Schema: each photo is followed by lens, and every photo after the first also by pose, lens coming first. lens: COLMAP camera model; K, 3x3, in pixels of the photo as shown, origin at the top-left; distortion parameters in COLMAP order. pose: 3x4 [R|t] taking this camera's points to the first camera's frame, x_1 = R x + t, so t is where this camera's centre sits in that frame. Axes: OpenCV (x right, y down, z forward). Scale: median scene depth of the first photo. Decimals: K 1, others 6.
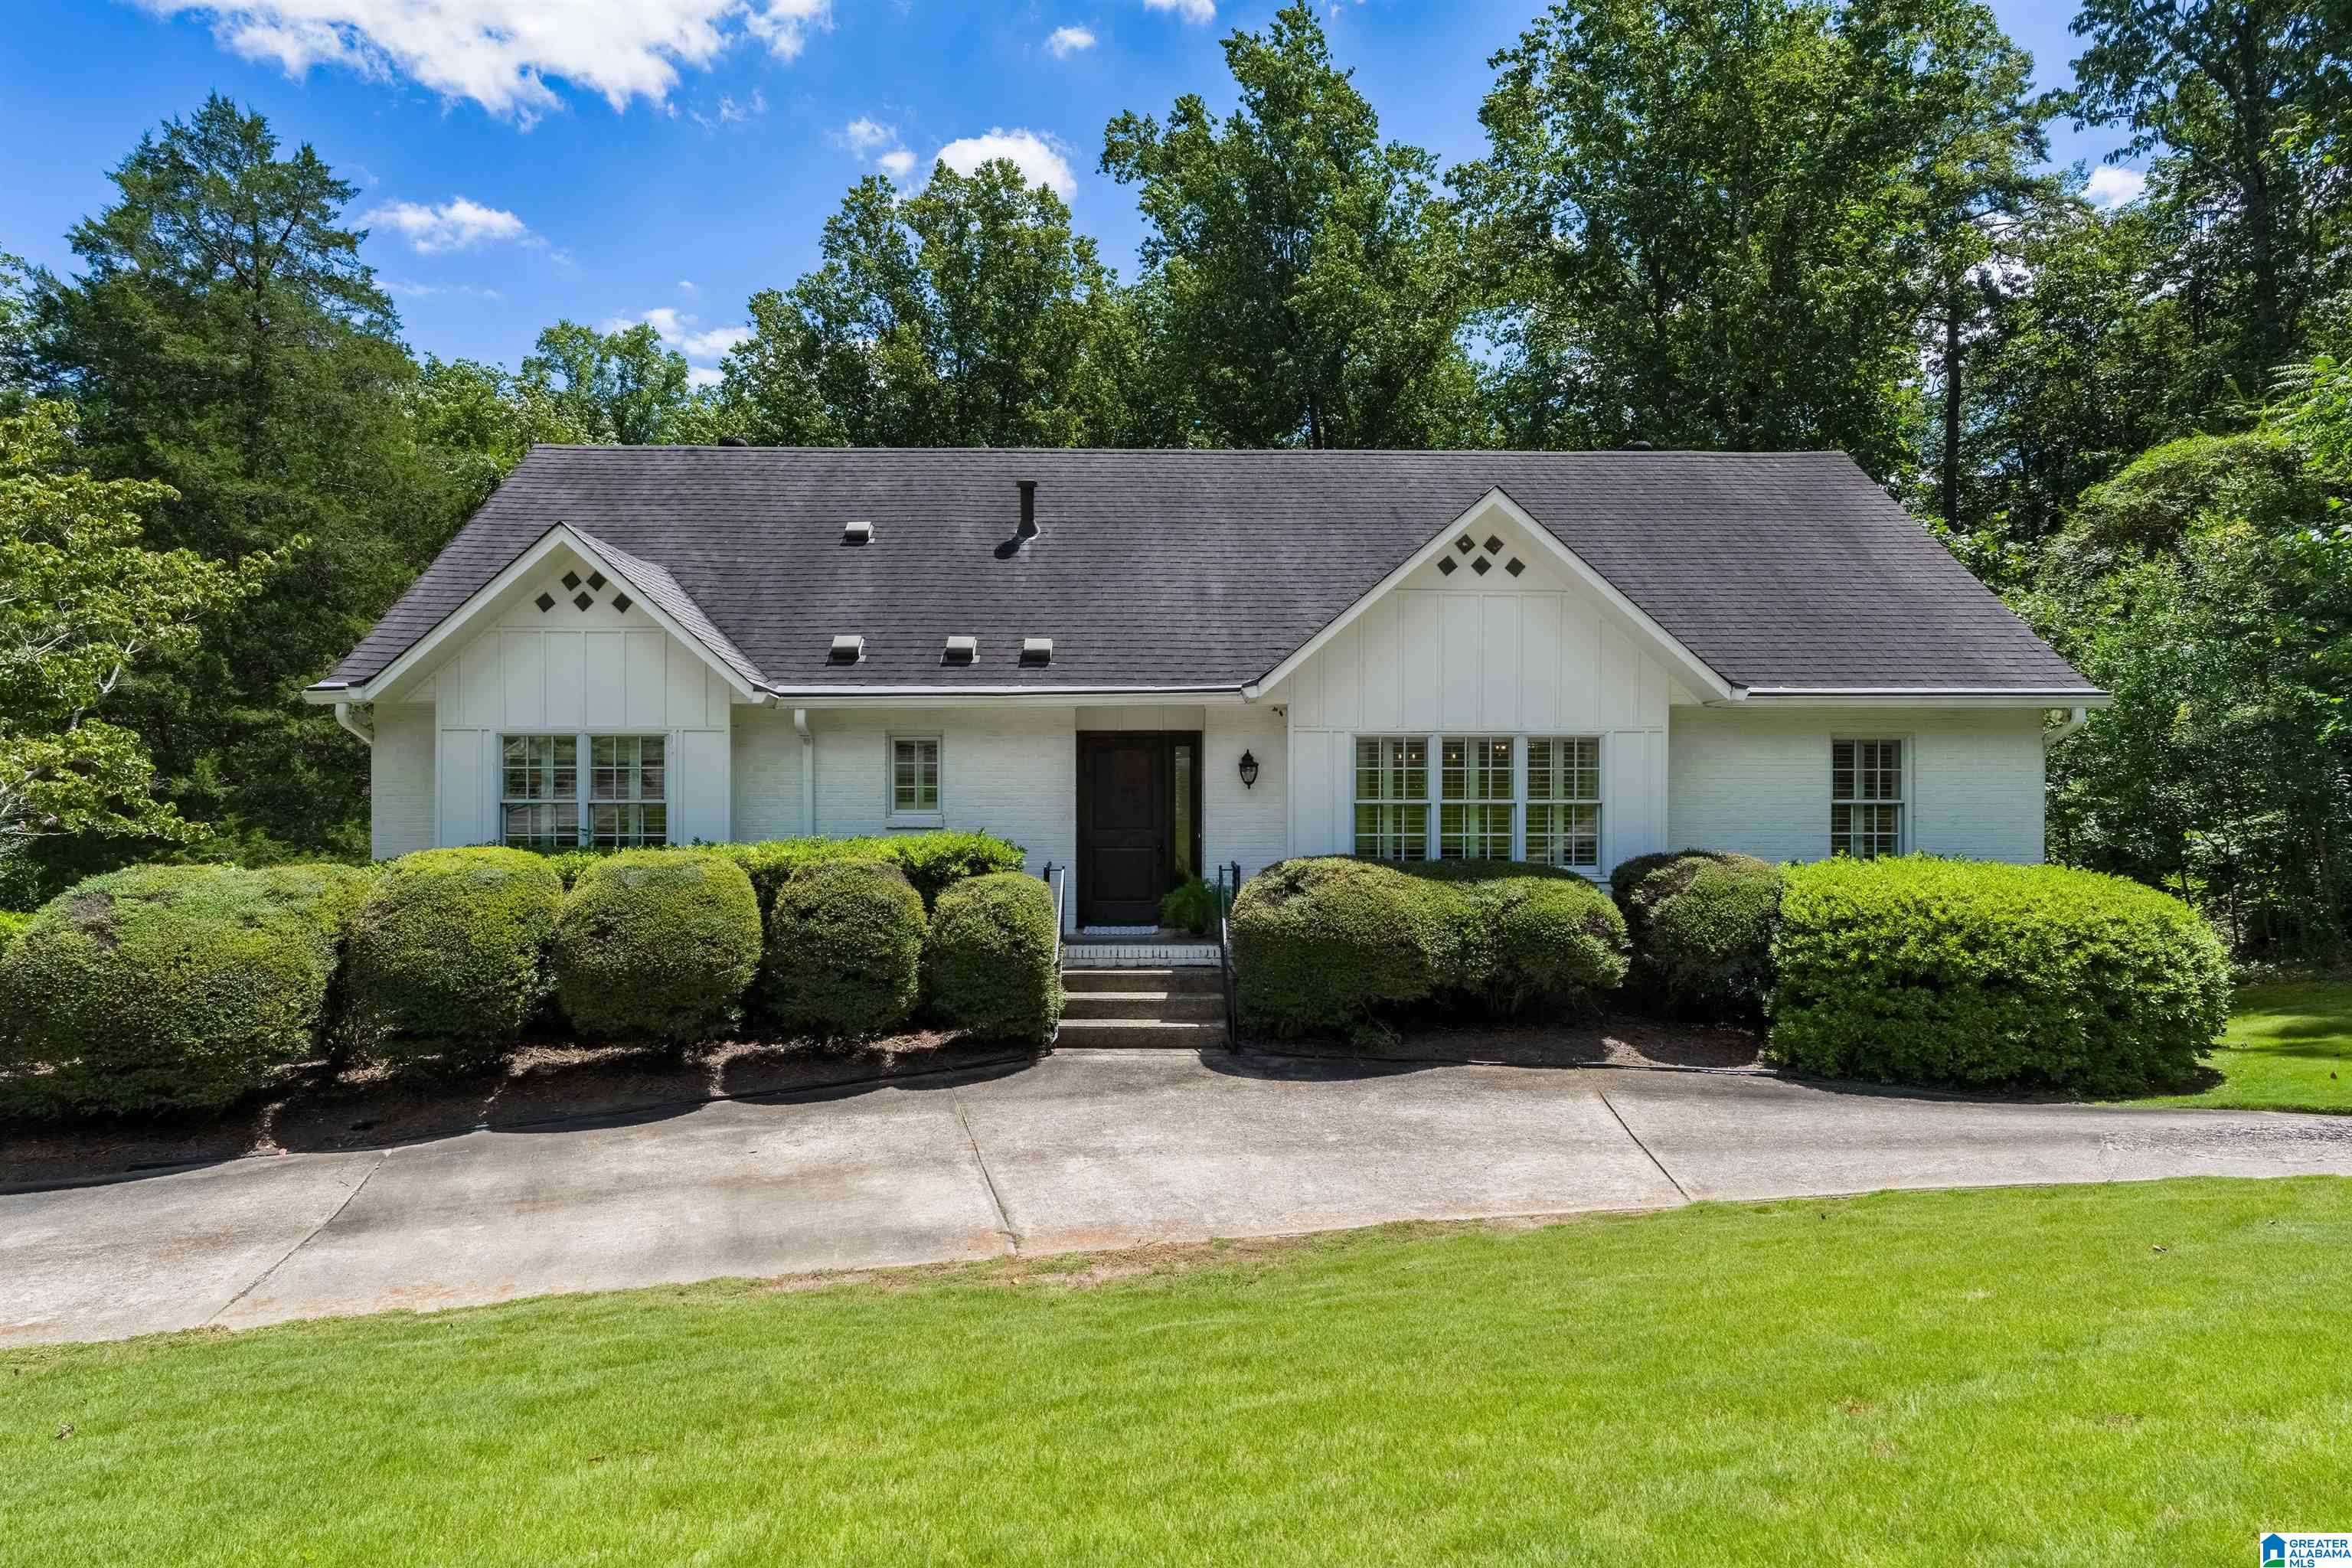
lens RADIAL K [[1079.5, 0, 1155.9], [0, 1079.5, 789.9], [0, 0, 1]] dist [-0.011019, -0.000333]
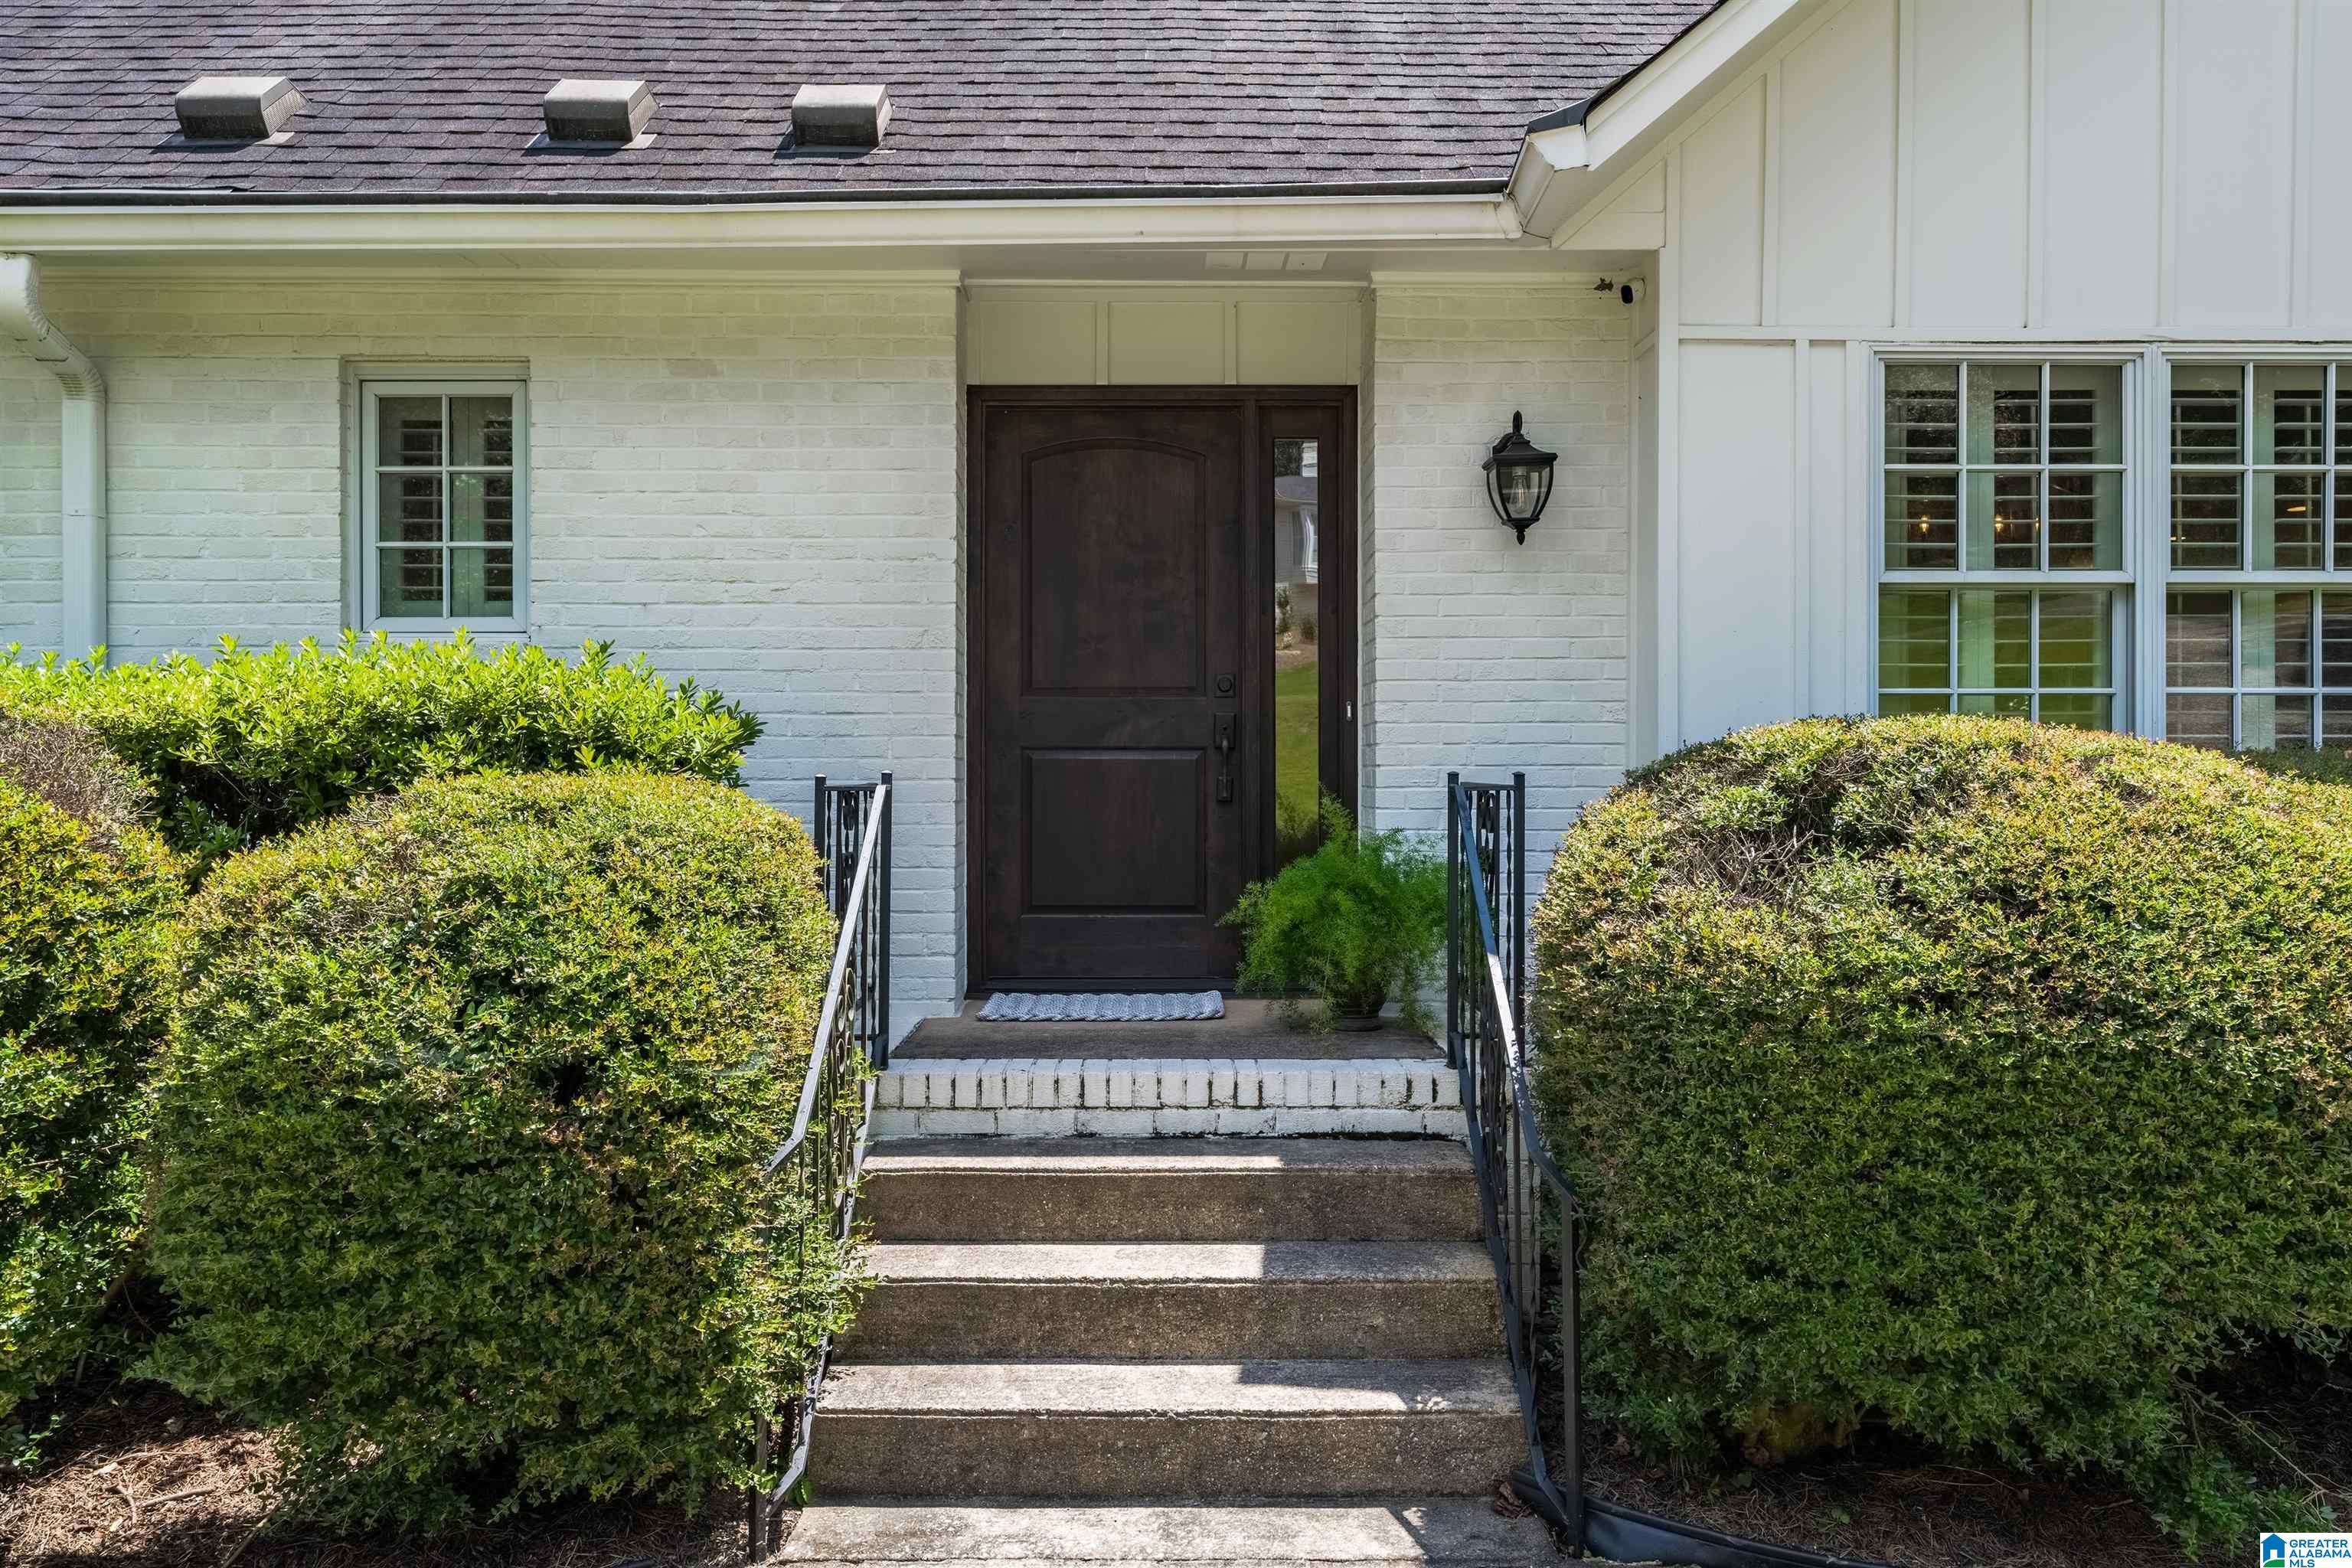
lens RADIAL K [[1703.0, 0, 1188.5], [0, 1703.0, 788.3], [0, 0, 1]] dist [-0.004849, -0.001774]
pose [[0.999982, 0.001067, -0.005862, -0.005743], [-0.001047, 0.999993, 0.003462, 0.071179], [0.005866, -0.003455, 0.999977, 0.551841]]
